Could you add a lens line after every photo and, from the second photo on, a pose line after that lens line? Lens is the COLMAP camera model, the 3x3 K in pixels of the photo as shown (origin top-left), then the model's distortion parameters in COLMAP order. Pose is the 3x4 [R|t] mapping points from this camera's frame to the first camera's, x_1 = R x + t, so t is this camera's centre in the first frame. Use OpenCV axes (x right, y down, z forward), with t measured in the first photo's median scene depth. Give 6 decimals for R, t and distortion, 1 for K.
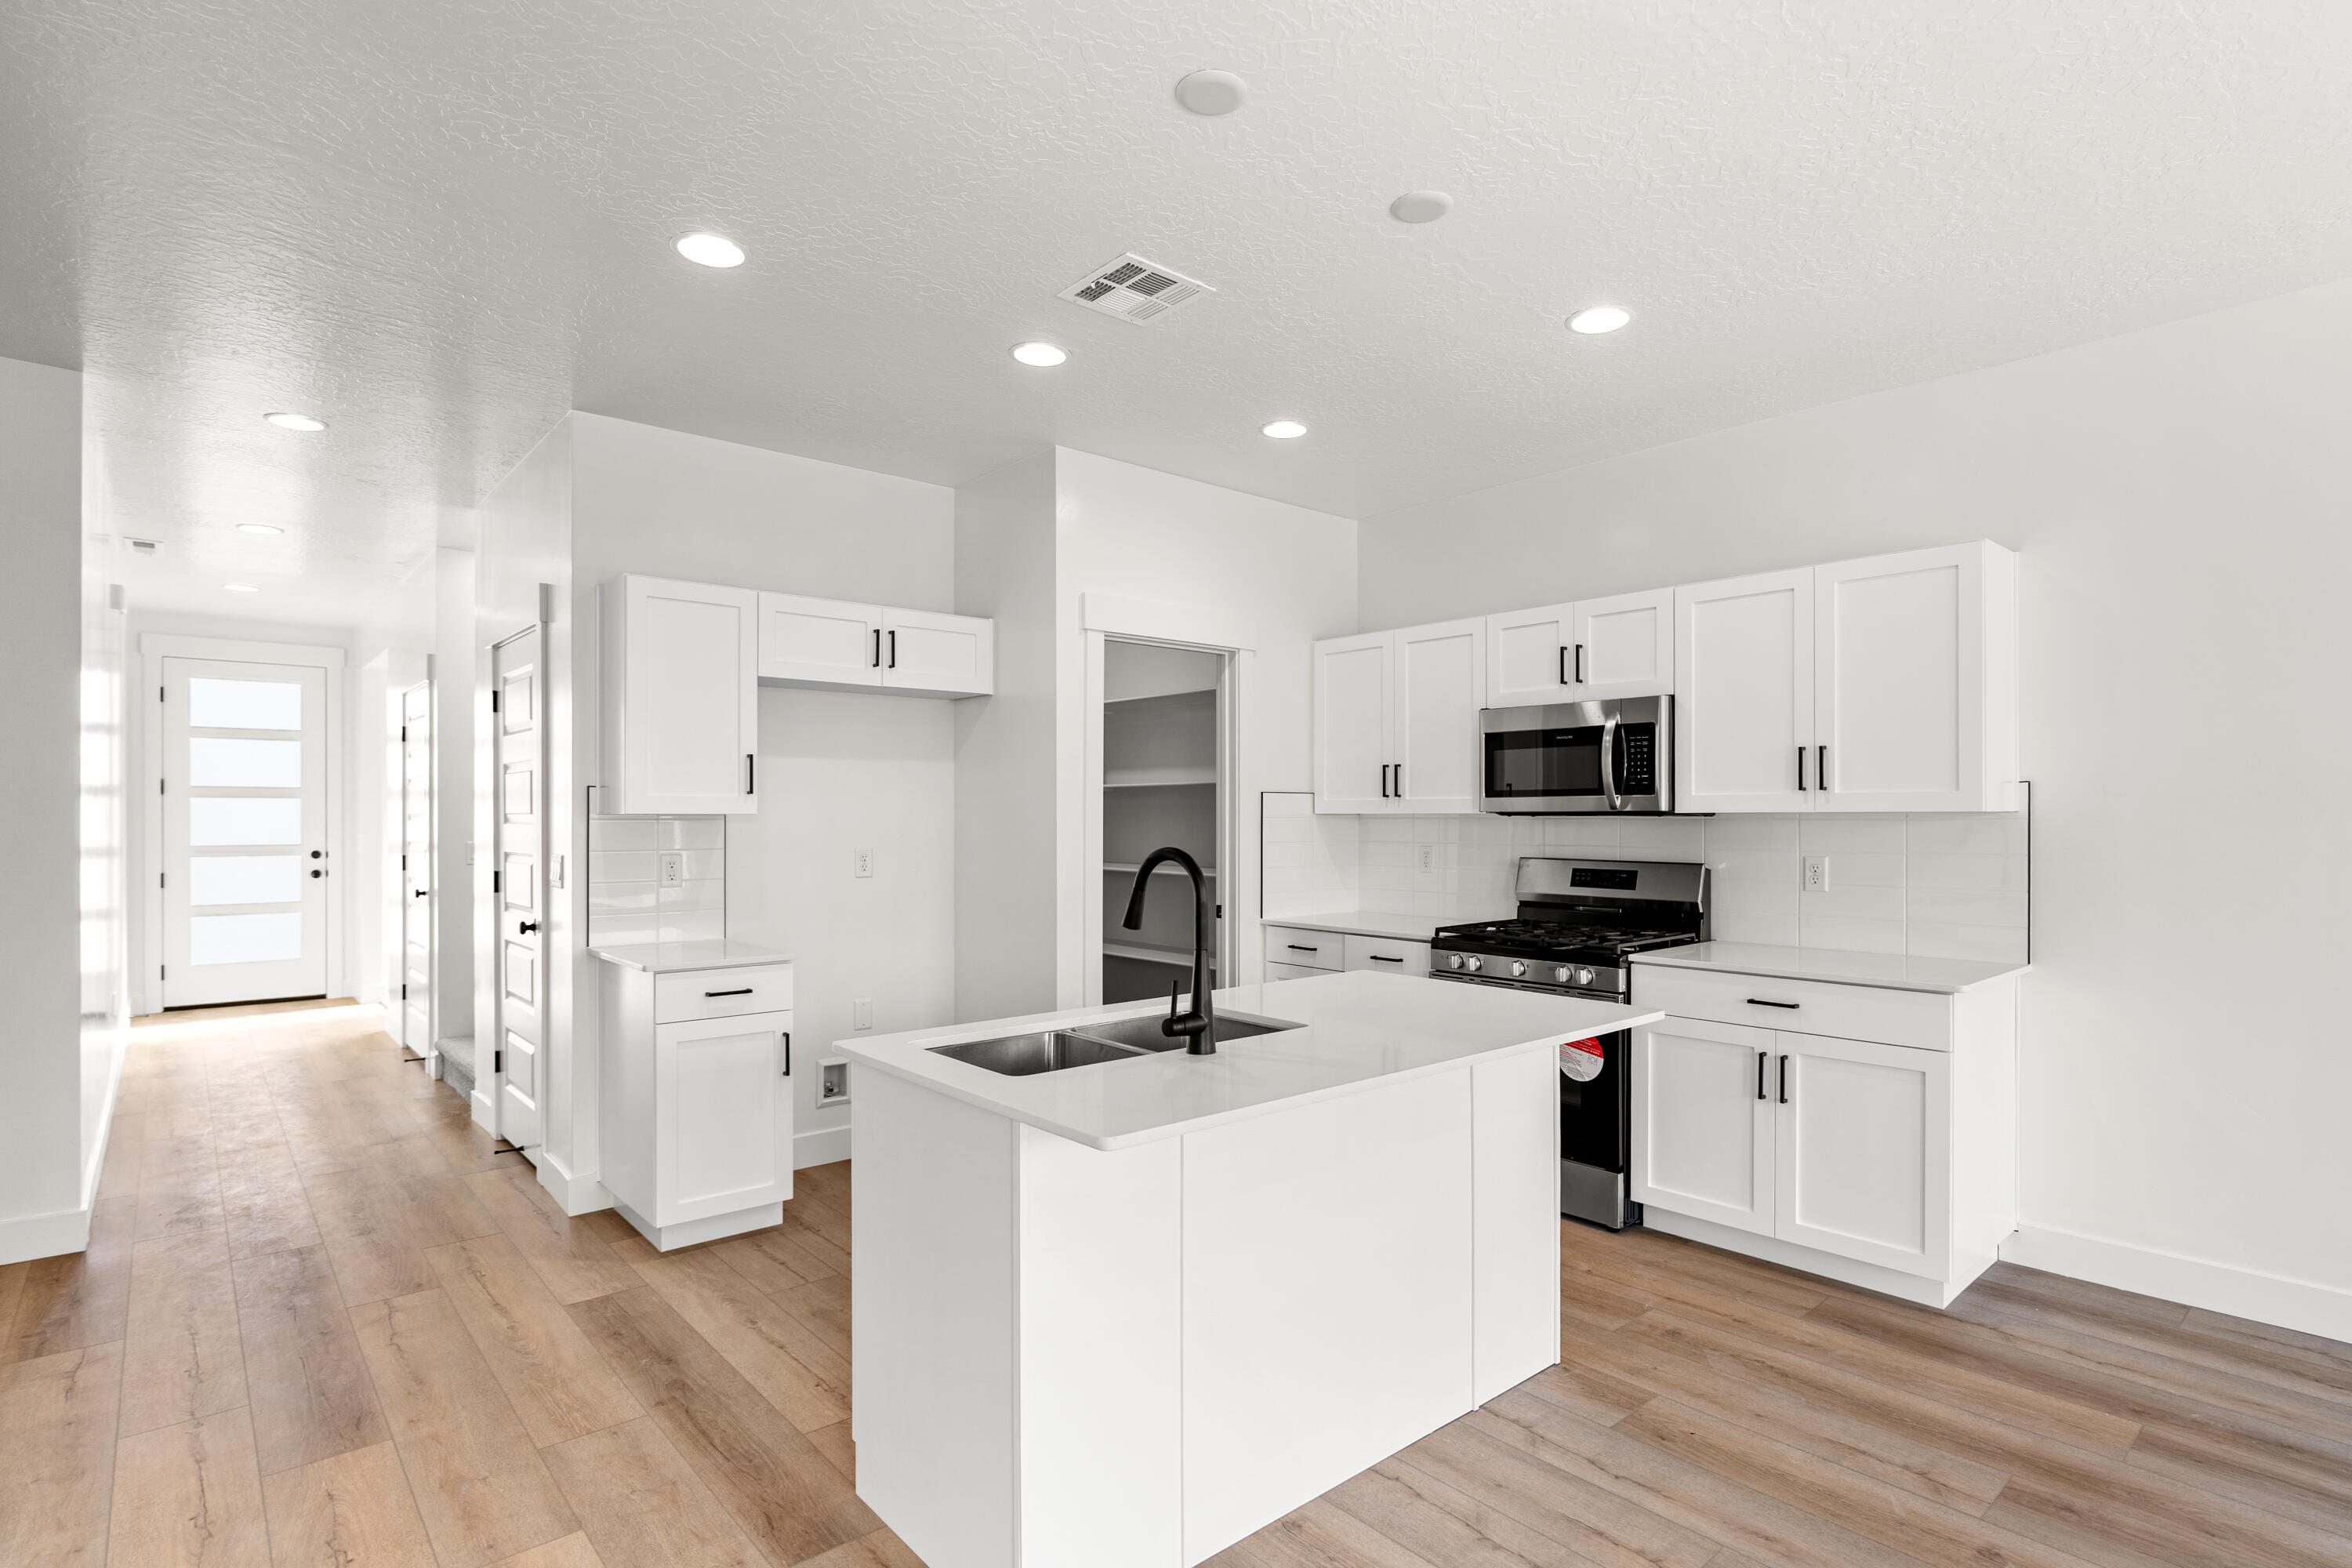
lens RADIAL K [[1163.7, 0, 1176.4], [0, 1163.7, 804.4], [0, 0, 1]] dist [-0.000715, 0.001127]
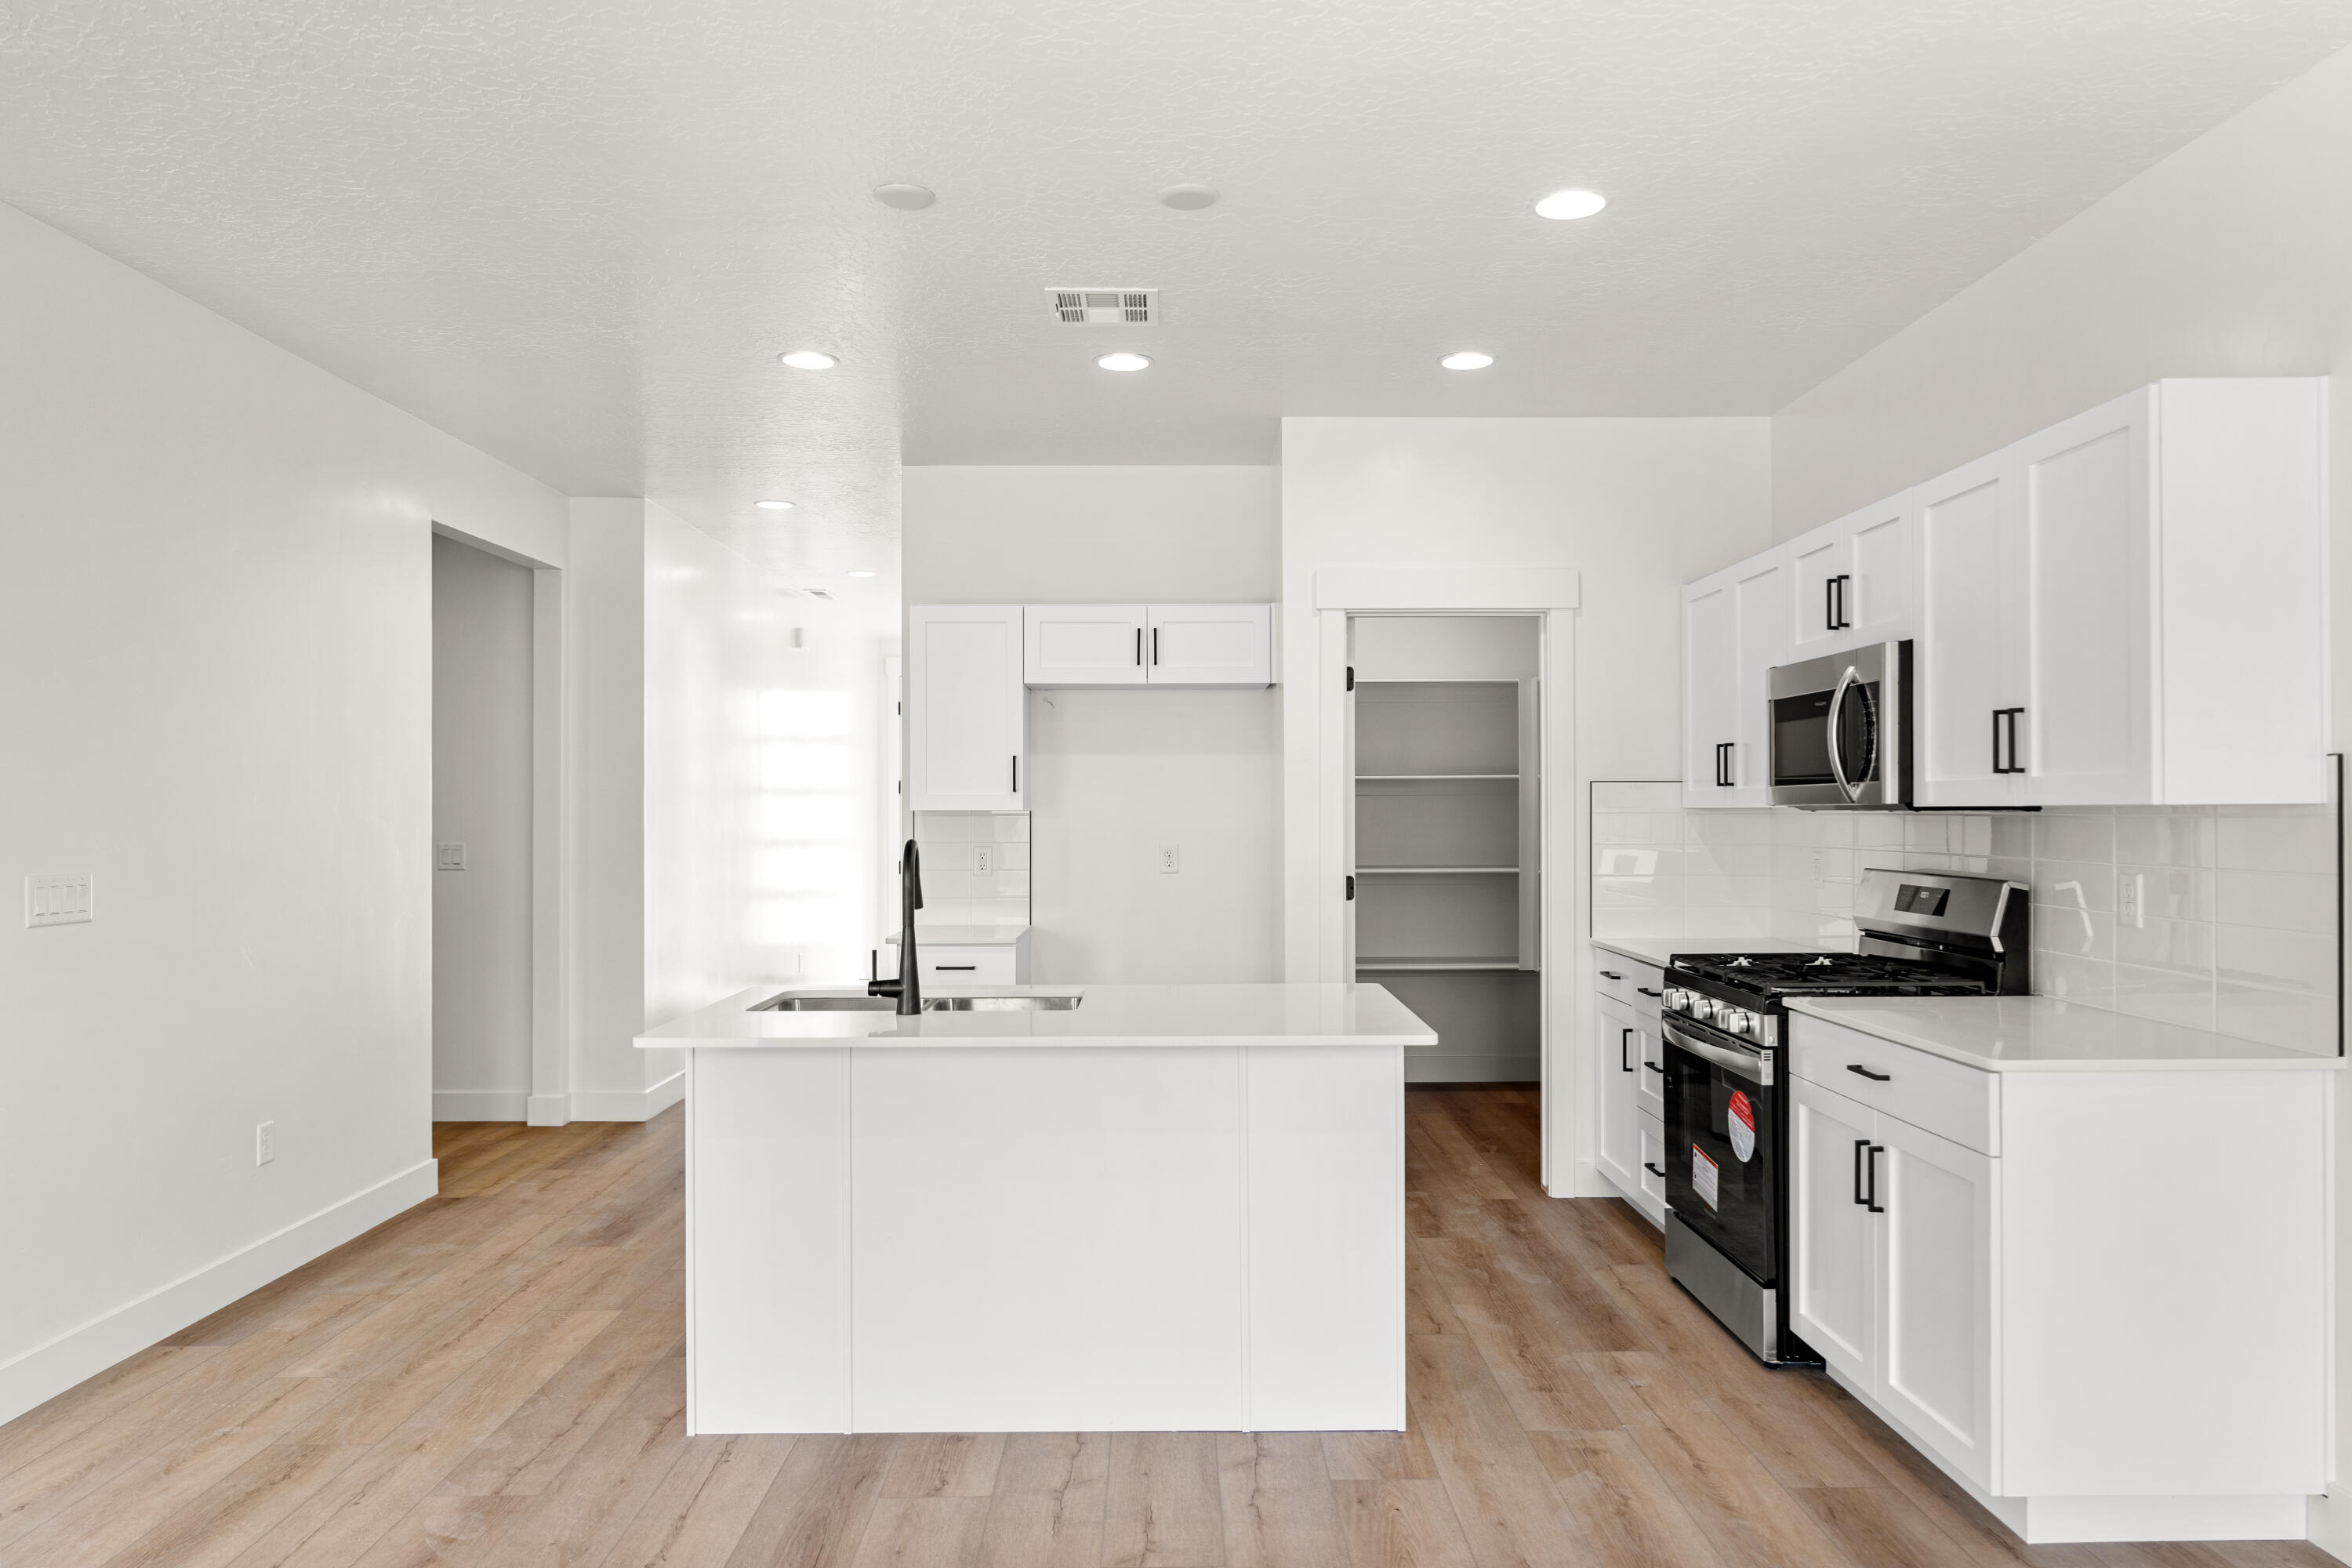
lens RADIAL K [[1537.2, 0, 1177.5], [0, 1537.2, 788.3], [0, 0, 1]] dist [0.002222, 0.001405]
pose [[0.760629, -0.010446, -0.649103, 0.695563], [0.008066, 0.999945, -0.006639, -0.001488], [0.649137, -0.000186, 0.760671, -0.000216]]
